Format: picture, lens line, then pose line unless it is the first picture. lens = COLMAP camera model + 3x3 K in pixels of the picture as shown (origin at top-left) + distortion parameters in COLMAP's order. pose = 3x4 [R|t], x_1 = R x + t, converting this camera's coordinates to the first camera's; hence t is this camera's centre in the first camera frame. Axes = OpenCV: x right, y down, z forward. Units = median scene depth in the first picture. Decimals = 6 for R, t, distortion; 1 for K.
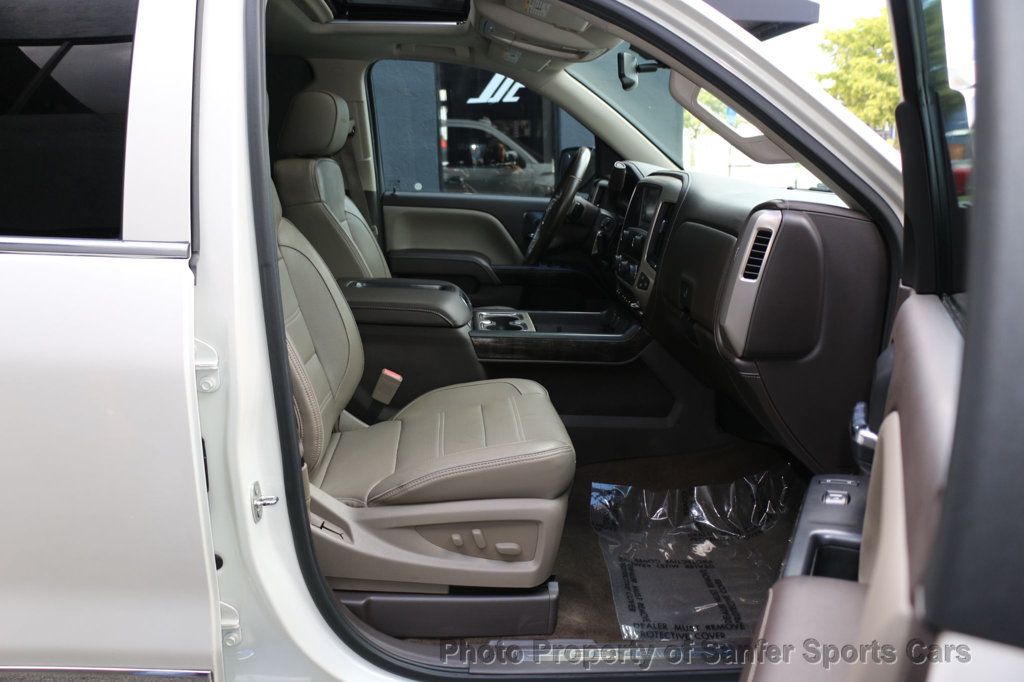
lens RADIAL K [[830.9, 0, 512.0], [0, 830.9, 310.5], [0, 0, 1]] dist [-0.160705, 0.004957]
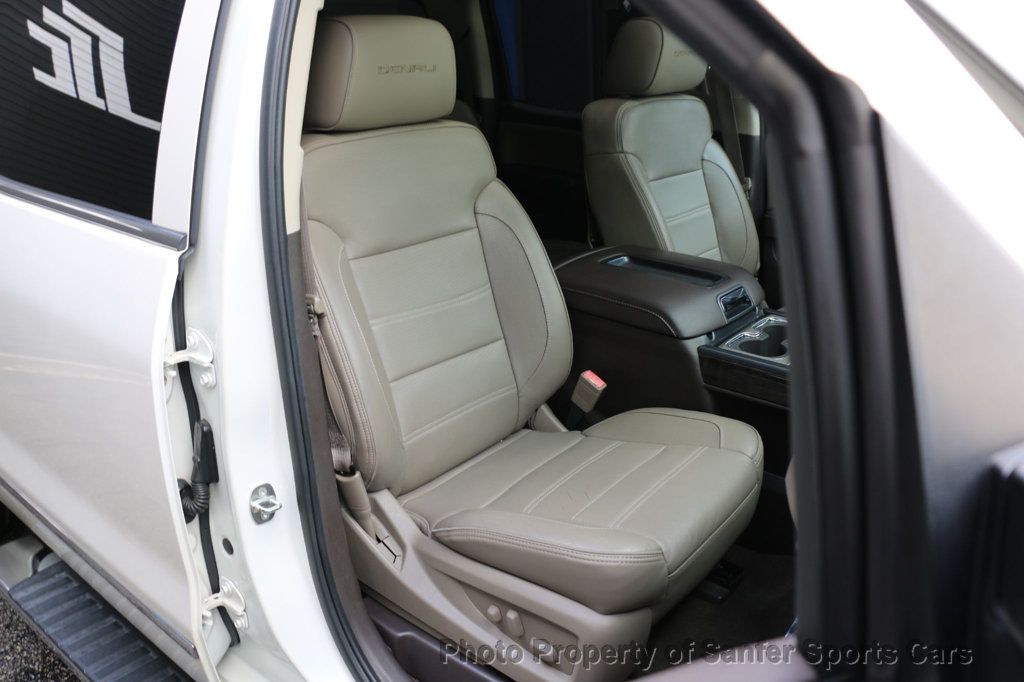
lens RADIAL K [[830.9, 0, 512.0], [0, 830.9, 310.5], [0, 0, 1]] dist [-0.160705, 0.004957]
pose [[0.731753, 0.189307, -0.654752, 0.326972], [-0.106421, 0.980605, 0.164584, -0.119091], [0.673210, -0.050755, 0.737707, 0.334326]]
